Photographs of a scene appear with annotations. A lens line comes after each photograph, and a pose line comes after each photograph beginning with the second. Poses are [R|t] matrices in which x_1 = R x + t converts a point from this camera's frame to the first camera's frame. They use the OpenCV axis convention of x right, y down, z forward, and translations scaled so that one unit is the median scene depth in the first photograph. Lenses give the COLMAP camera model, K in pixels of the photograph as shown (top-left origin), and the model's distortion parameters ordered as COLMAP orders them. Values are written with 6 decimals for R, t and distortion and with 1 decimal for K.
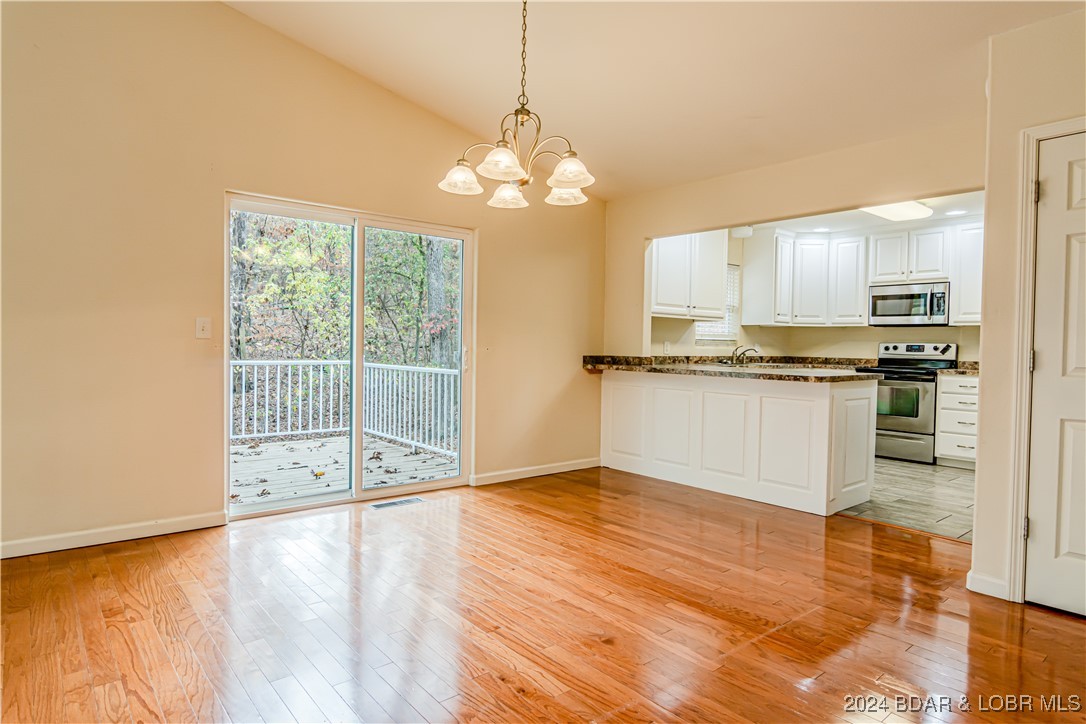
lens RADIAL K [[623.8, 0, 538.5], [0, 623.8, 361.3], [0, 0, 1]] dist [-0.005983, -0.003212]
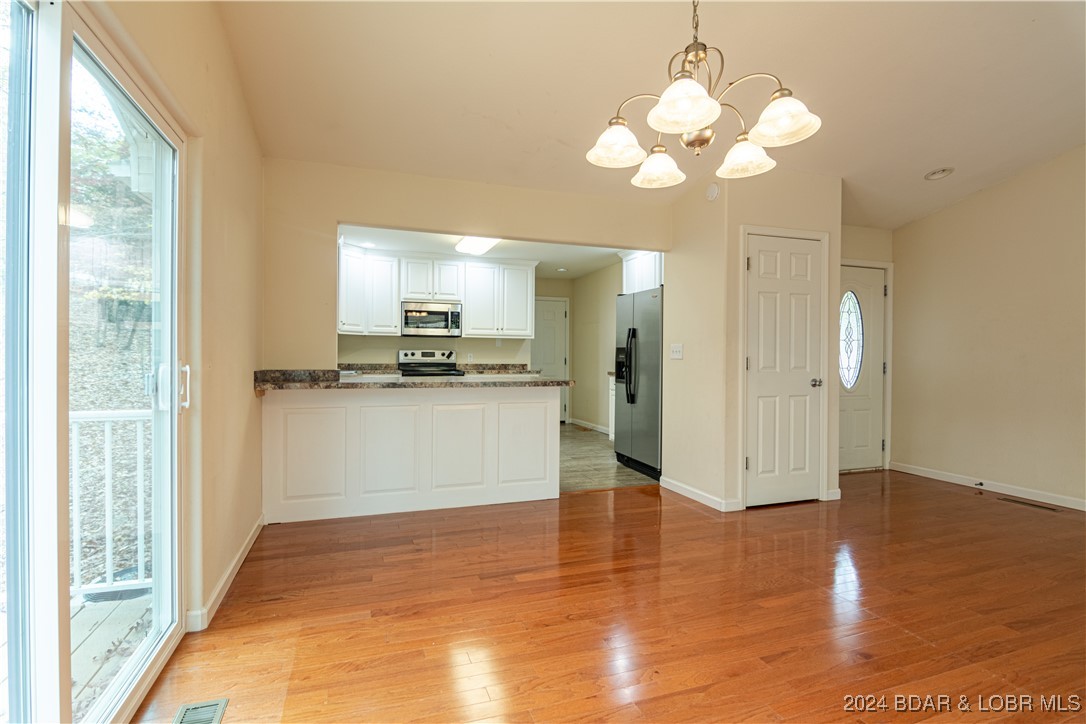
lens RADIAL K [[522.7, 0, 539.4], [0, 522.7, 360.1], [0, 0, 1]] dist [-0.004233, -0.006112]
pose [[0.345755, -0.020977, 0.938090, -0.354818], [0.024389, 0.999613, 0.013364, -0.021164], [-0.938008, 0.018259, 0.346133, 0.502028]]
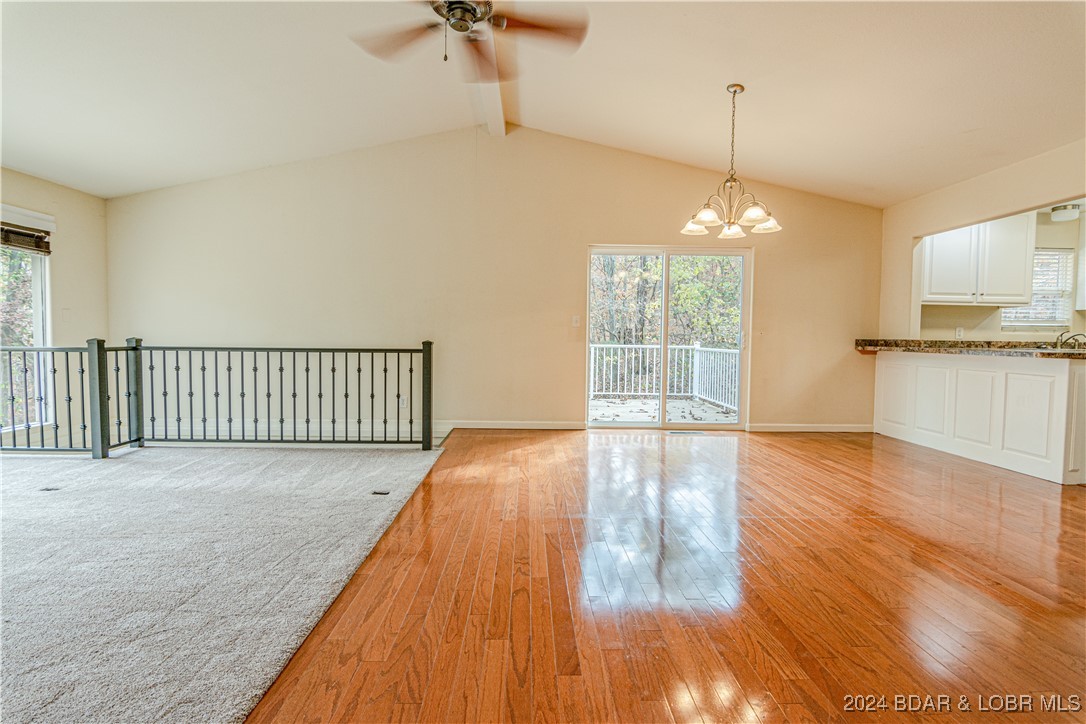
lens RADIAL K [[531.9, 0, 539.0], [0, 531.9, 360.4], [0, 0, 1]] dist [-0.002586, -0.006196]
pose [[0.783152, 0.020245, -0.621501, 0.231390], [-0.015530, 0.999795, 0.012998, 0.028144], [0.621636, -0.000528, 0.783306, -0.197243]]
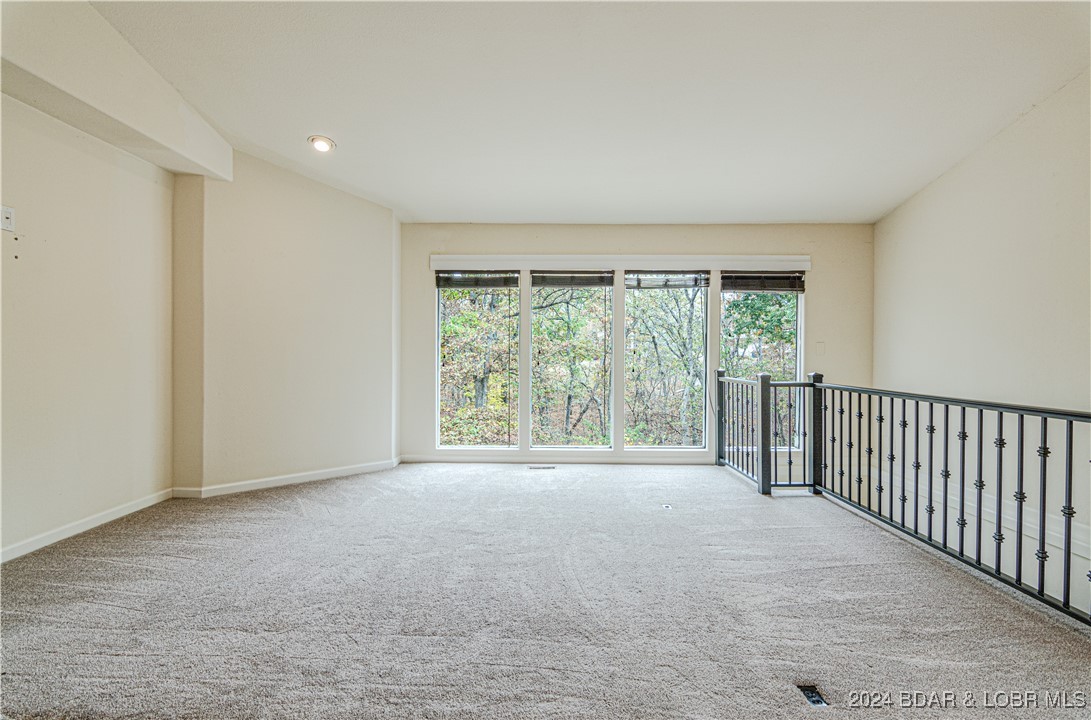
lens RADIAL K [[530.8, 0, 540.4], [0, 530.8, 357.5], [0, 0, 1]] dist [-0.001845, -0.001608]
pose [[-0.641464, -0.011061, -0.767074, 0.062722], [-0.036961, 0.999180, 0.016500, -0.006372], [0.766262, 0.038936, -0.641347, 0.232141]]
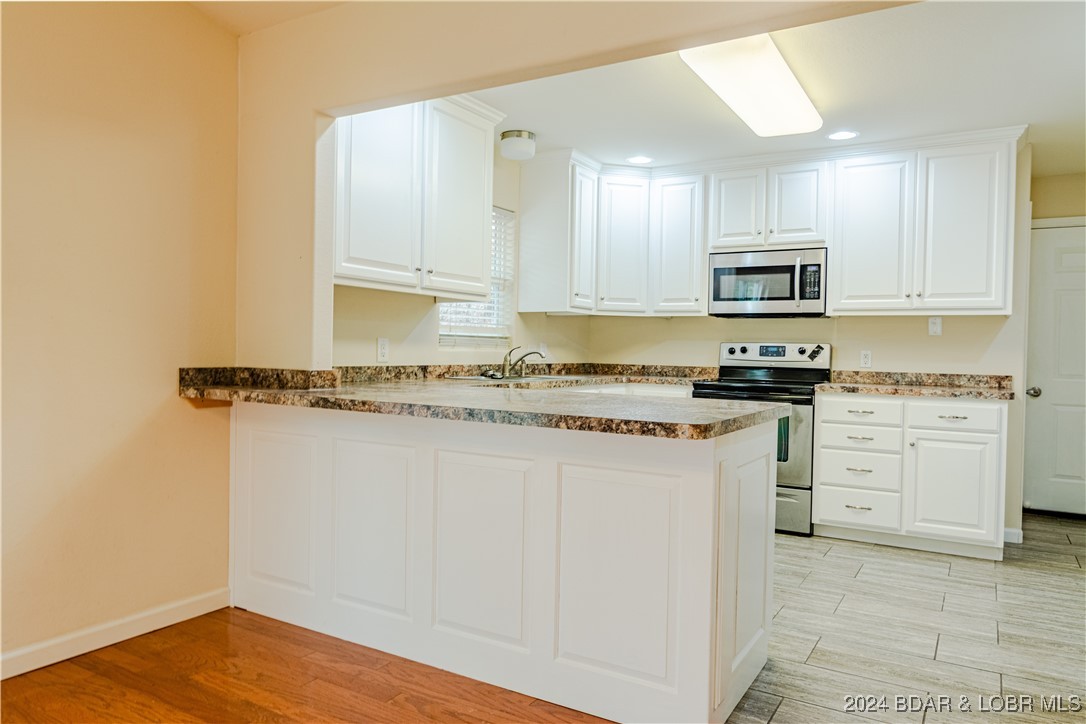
lens RADIAL K [[738.2, 0, 539.5], [0, 738.2, 362.9], [0, 0, 1]] dist [-0.000010, -0.002534]
pose [[0.942613, -0.005200, 0.333846, 0.137141], [0.006038, 0.999981, -0.001471, -0.010177], [-0.333832, 0.003402, 0.942626, 0.413241]]
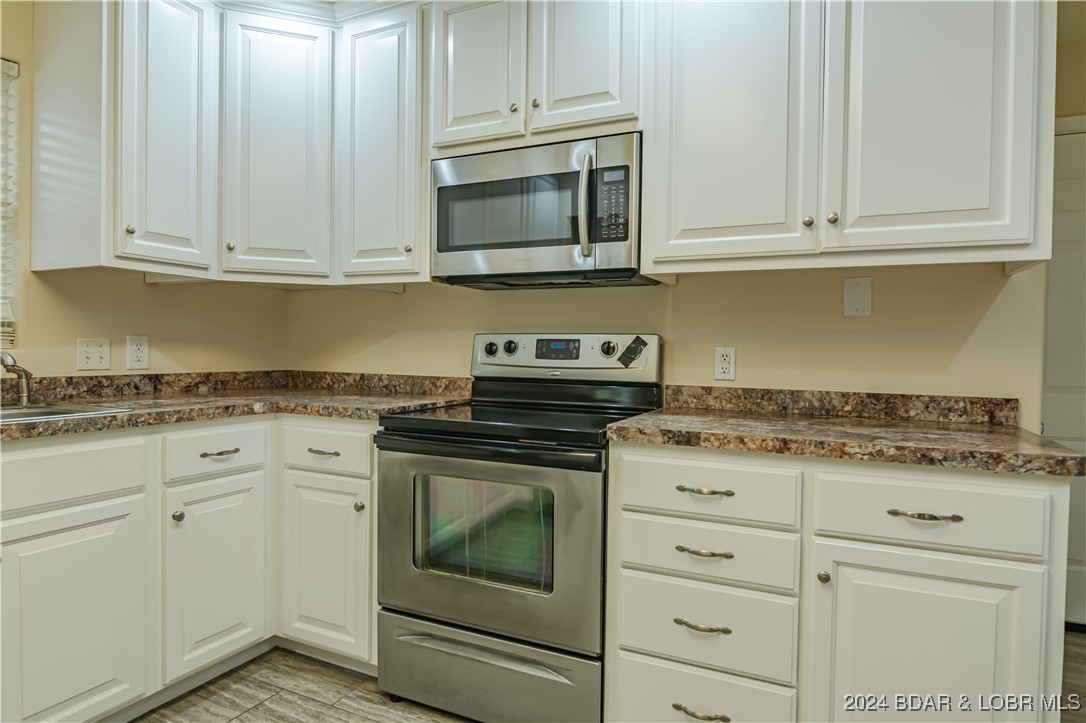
lens RADIAL K [[628.0, 0, 538.4], [0, 628.0, 360.8], [0, 0, 1]] dist [-0.000135, -0.013787]
pose [[0.907924, -0.011844, 0.418968, 0.526576], [0.012164, 0.999924, 0.001905, -0.017399], [-0.418959, 0.003366, 0.907999, 0.805003]]
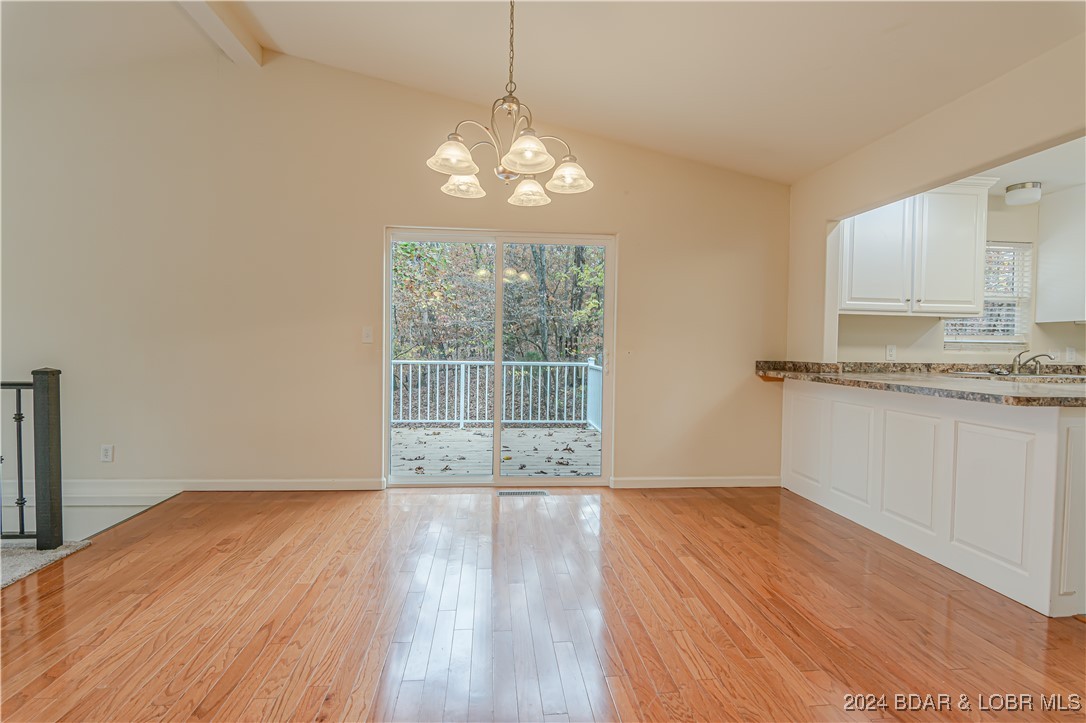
lens RADIAL K [[529.7, 0, 537.8], [0, 529.7, 359.3], [0, 0, 1]] dist [-0.003163, -0.006540]
pose [[0.824225, 0.010982, -0.566157, 0.242294], [-0.016427, 0.999855, -0.004520, -0.002352], [0.566025, 0.013026, 0.824285, 0.191128]]
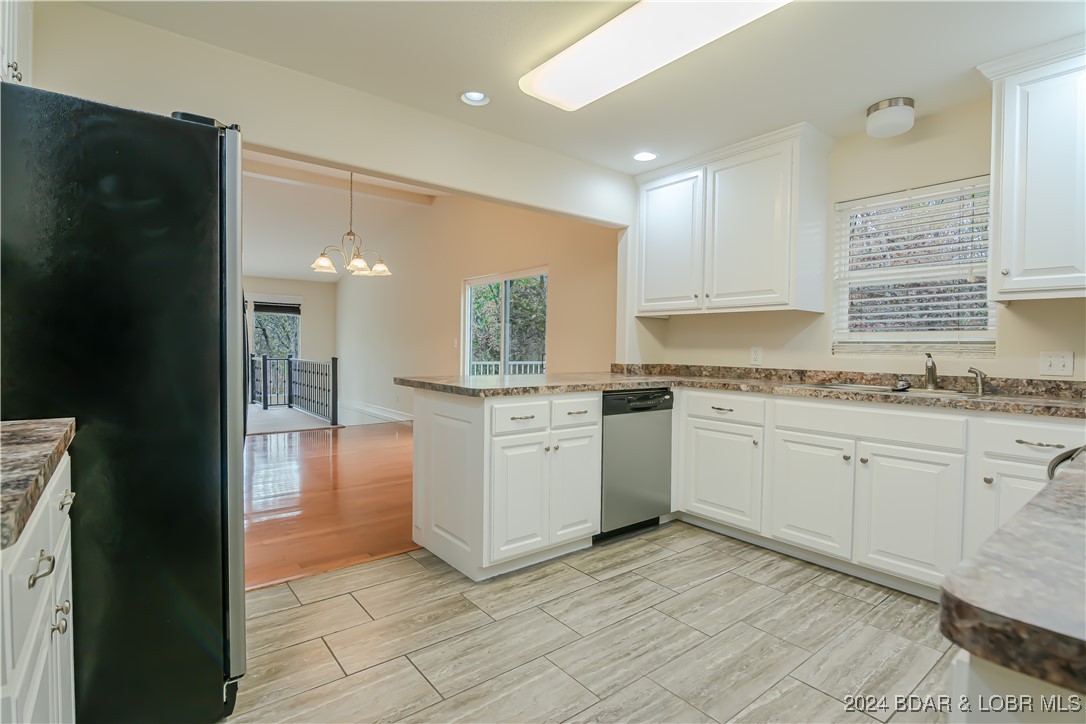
lens RADIAL K [[522.7, 0, 539.4], [0, 522.7, 360.1], [0, 0, 1]] dist [-0.004233, -0.006112]
pose [[-0.017644, 0.006179, -0.999825, 0.872990], [-0.042371, 0.999078, 0.006922, -0.011954], [0.998946, 0.042485, -0.017366, 0.865487]]
